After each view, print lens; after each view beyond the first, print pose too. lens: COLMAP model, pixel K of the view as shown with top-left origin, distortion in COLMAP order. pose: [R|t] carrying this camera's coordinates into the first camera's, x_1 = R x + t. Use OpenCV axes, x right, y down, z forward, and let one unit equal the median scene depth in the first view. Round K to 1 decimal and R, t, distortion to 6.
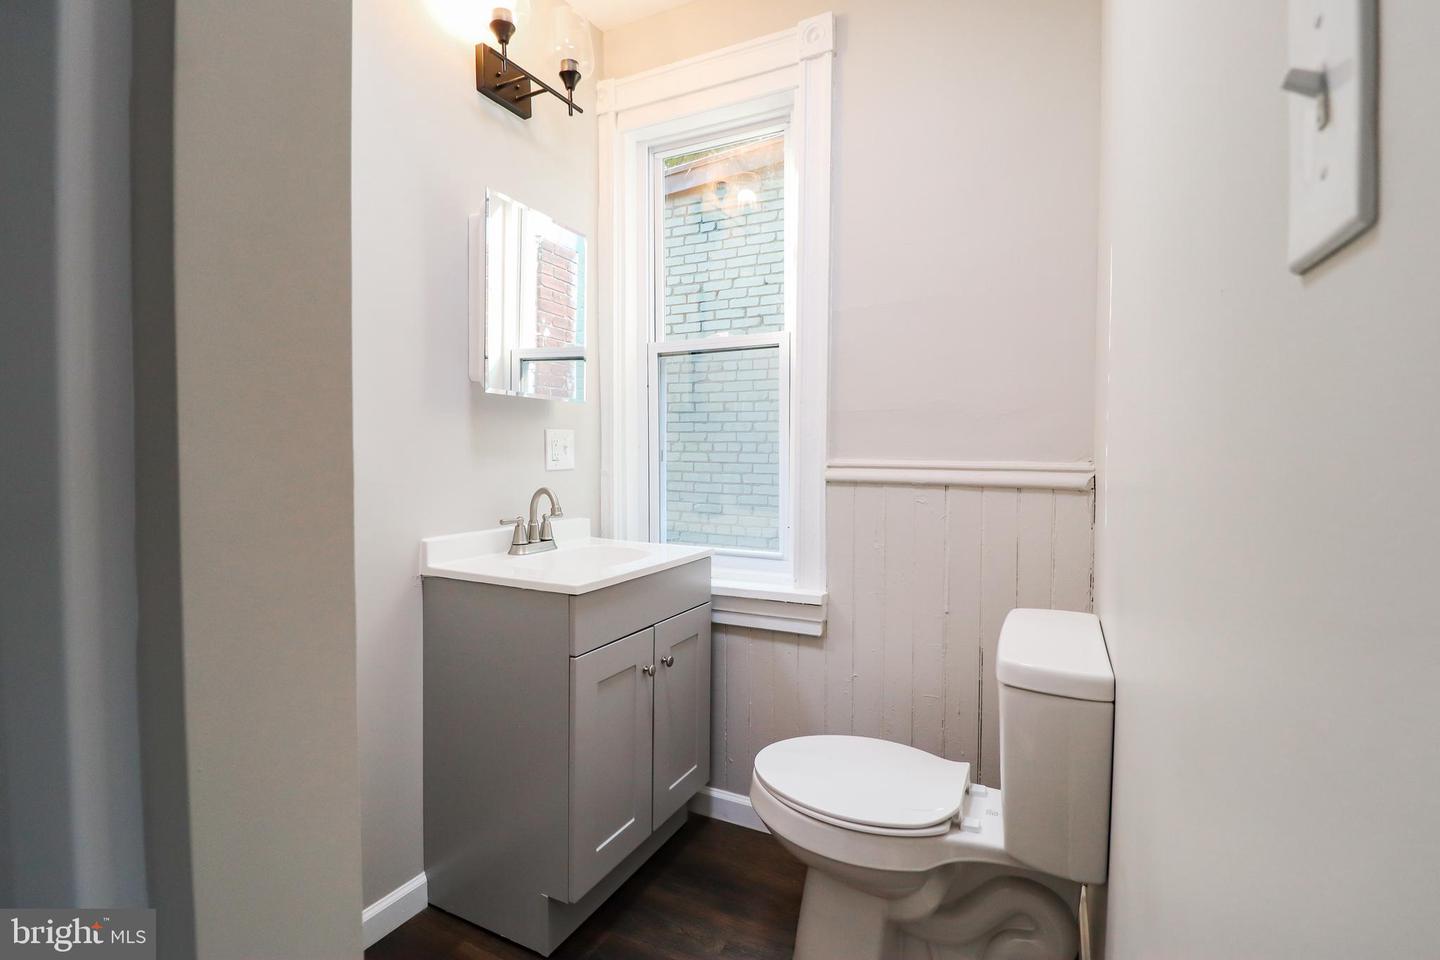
lens RADIAL K [[664.5, 0, 732.8], [0, 664.5, 473.4], [0, 0, 1]] dist [0.002848, -0.014380]
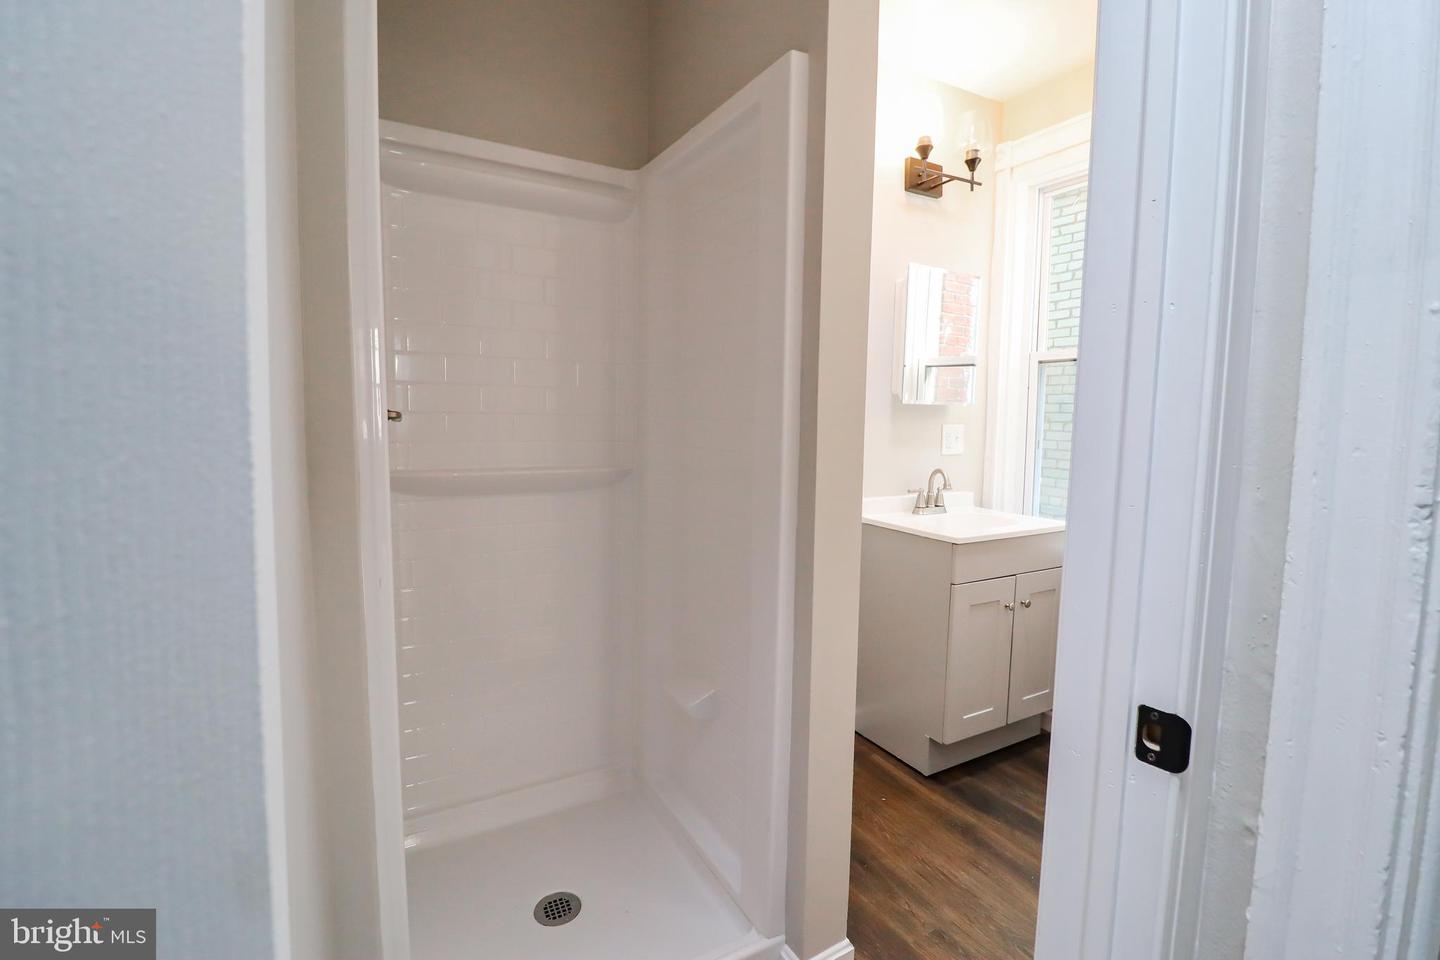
lens RADIAL K [[664.5, 0, 732.8], [0, 664.5, 473.4], [0, 0, 1]] dist [0.002848, -0.014380]
pose [[0.836329, 0.056278, -0.545331, 0.115379], [-0.027498, 0.997771, 0.060799, -0.041200], [0.547538, -0.035852, 0.836013, -0.405679]]
